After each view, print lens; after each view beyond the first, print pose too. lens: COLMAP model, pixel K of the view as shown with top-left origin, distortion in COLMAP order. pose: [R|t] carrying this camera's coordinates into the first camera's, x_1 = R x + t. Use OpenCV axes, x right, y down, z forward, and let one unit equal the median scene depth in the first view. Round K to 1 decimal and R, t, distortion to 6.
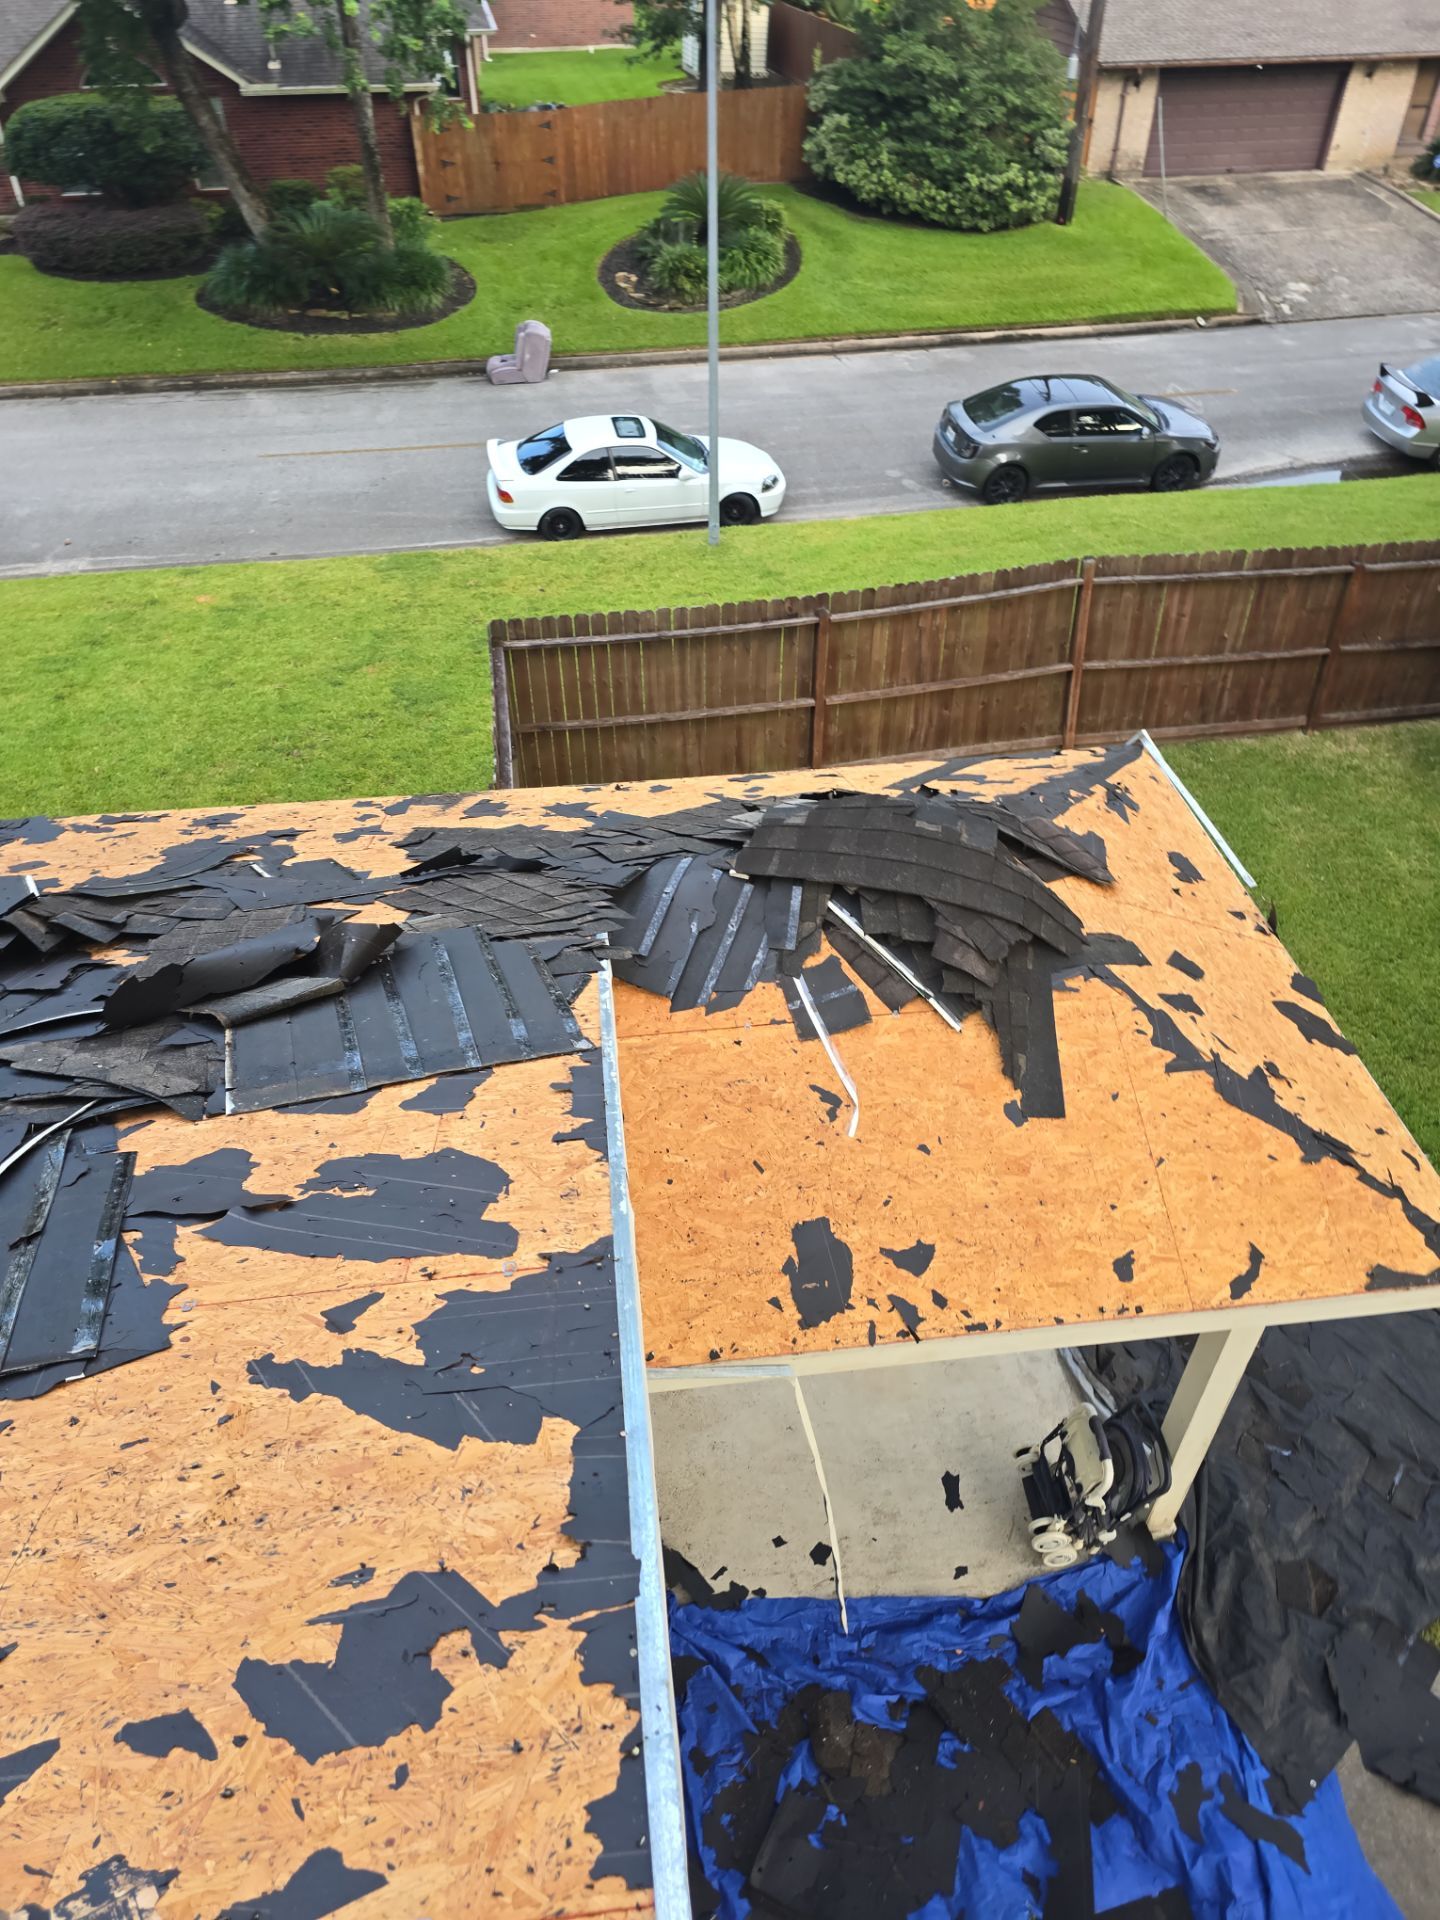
lens RADIAL K [[1252.8, 0, 718.0], [0, 1252.8, 970.9], [0, 0, 1]] dist [0.038176, -0.054744]
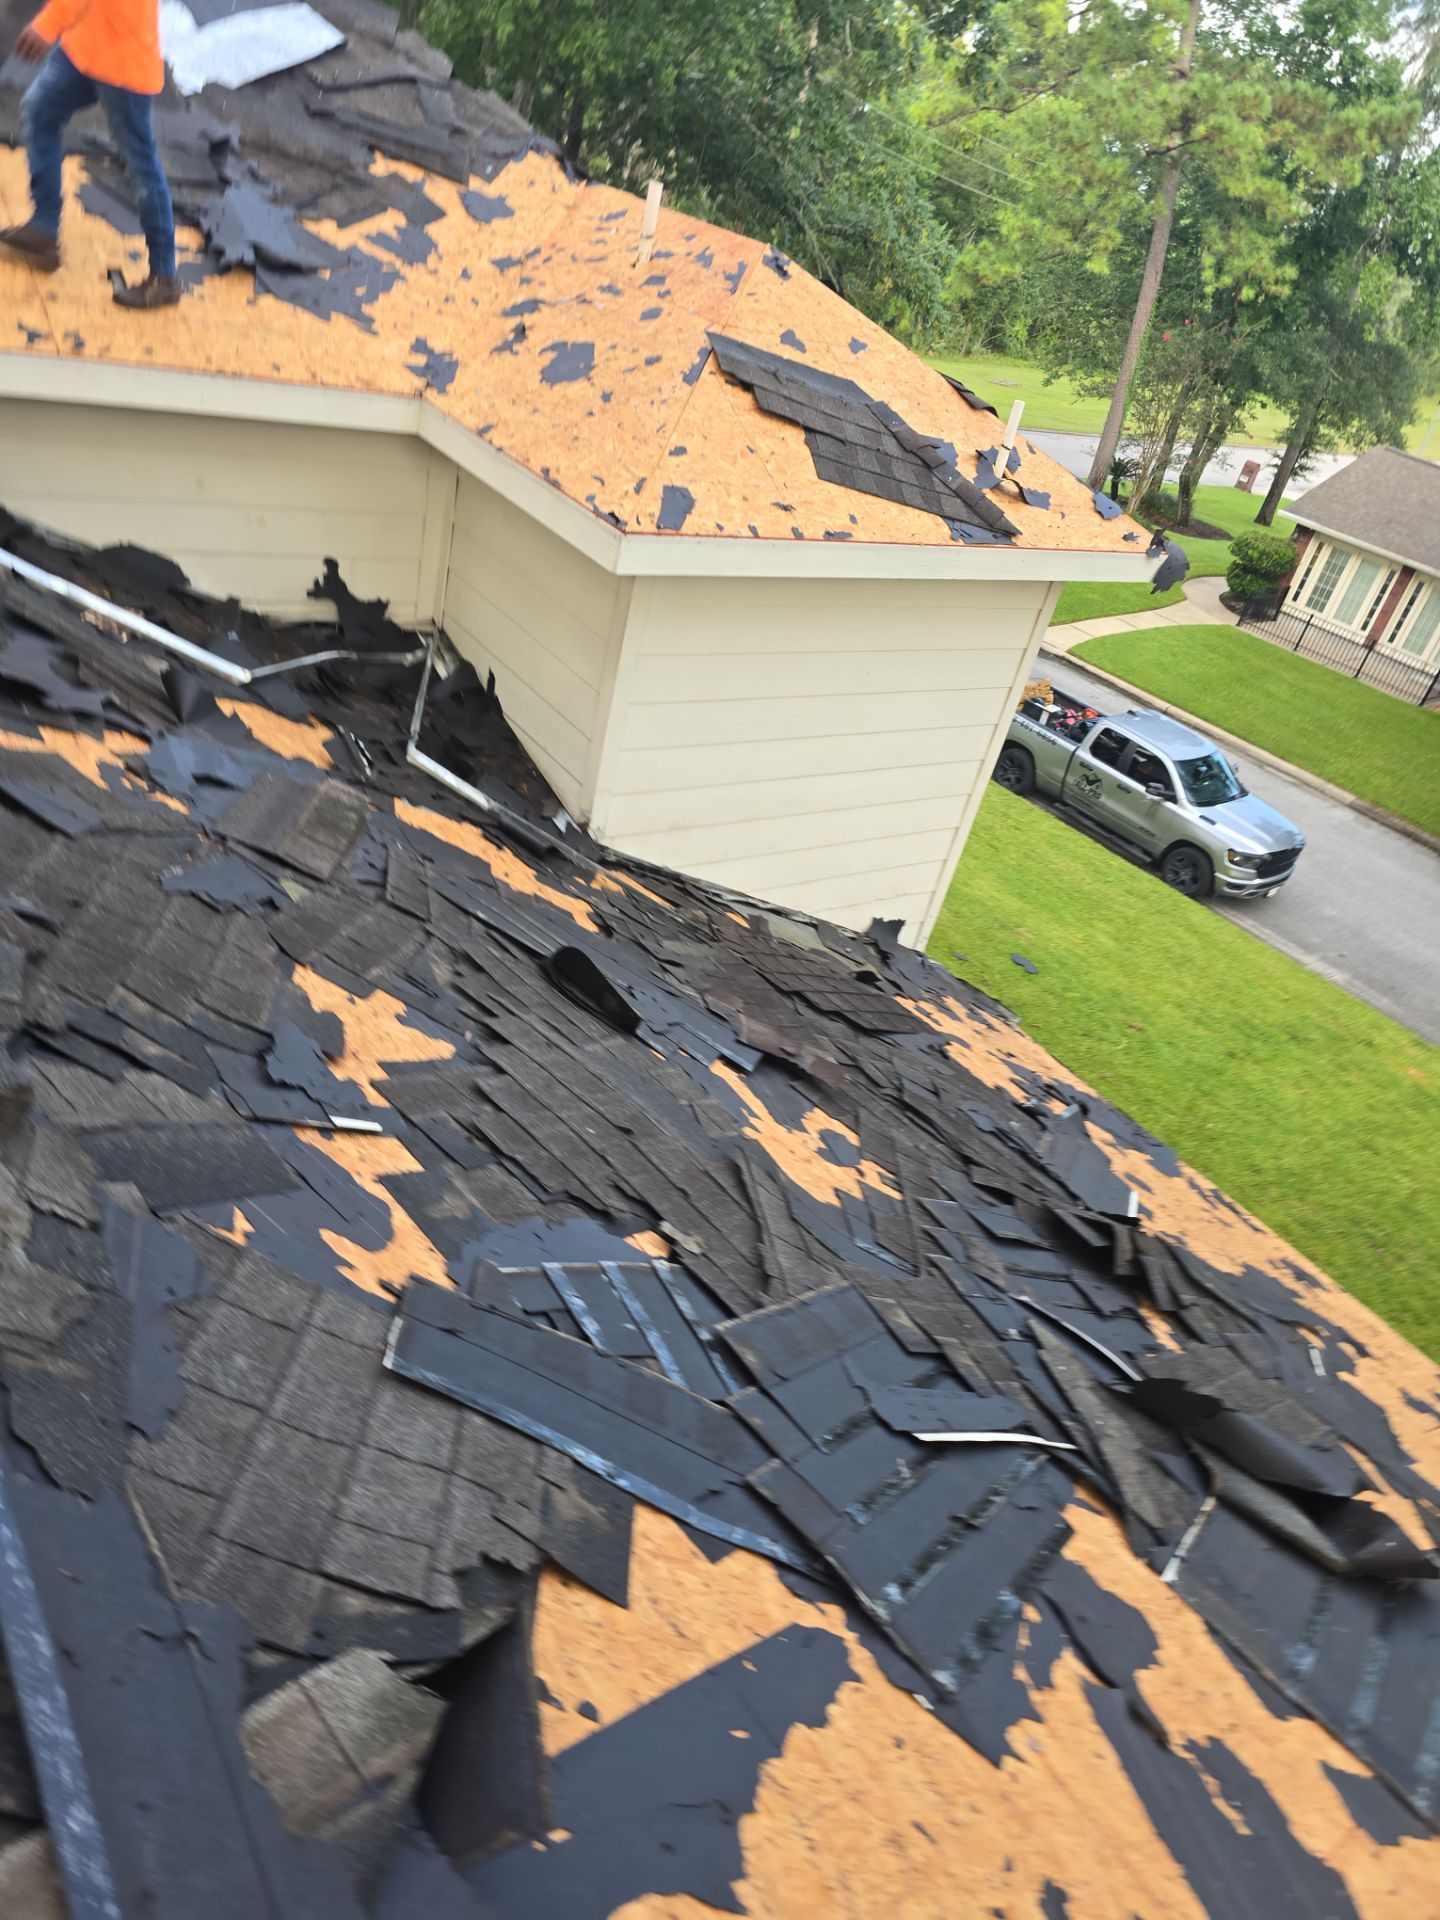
lens RADIAL K [[1252.8, 0, 718.0], [0, 1252.8, 970.9], [0, 0, 1]] dist [0.038176, -0.054744]
pose [[0.457890, 0.556031, -0.693662, -0.135472], [-0.739635, 0.671166, 0.049762, 0.010284], [0.493231, 0.490271, 0.718580, -0.023270]]
